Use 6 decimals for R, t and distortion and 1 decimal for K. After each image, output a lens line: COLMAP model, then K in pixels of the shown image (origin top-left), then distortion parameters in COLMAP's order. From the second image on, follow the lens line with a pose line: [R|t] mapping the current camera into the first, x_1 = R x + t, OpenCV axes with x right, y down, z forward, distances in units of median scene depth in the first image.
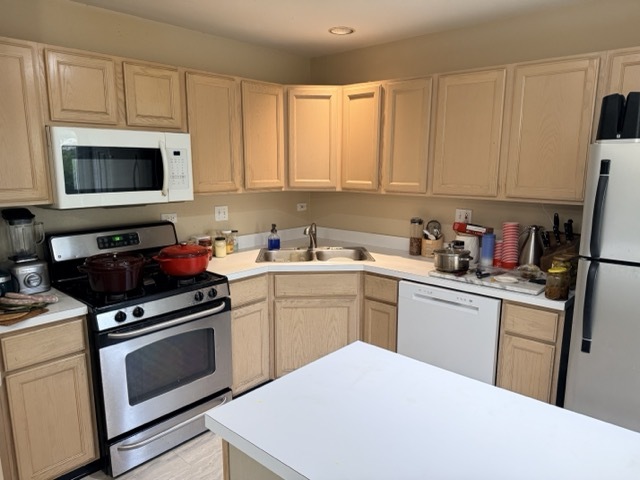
lens RADIAL K [[452.6, 0, 318.5], [0, 452.6, 248.1], [0, 0, 1]] dist [0.109832, -0.130147]
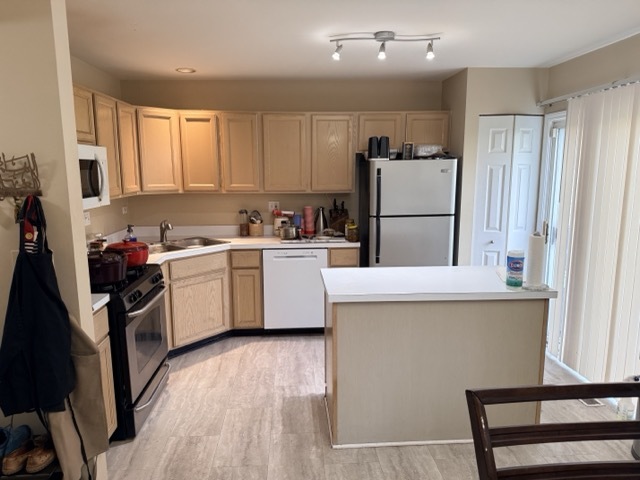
lens RADIAL K [[452.6, 0, 318.5], [0, 452.6, 248.1], [0, 0, 1]] dist [0.109832, -0.130147]
pose [[0.701356, -0.132245, 0.700436, -0.667512], [0.141340, 0.988929, 0.045188, 0.022170], [-0.698658, 0.067306, 0.712283, -0.161742]]
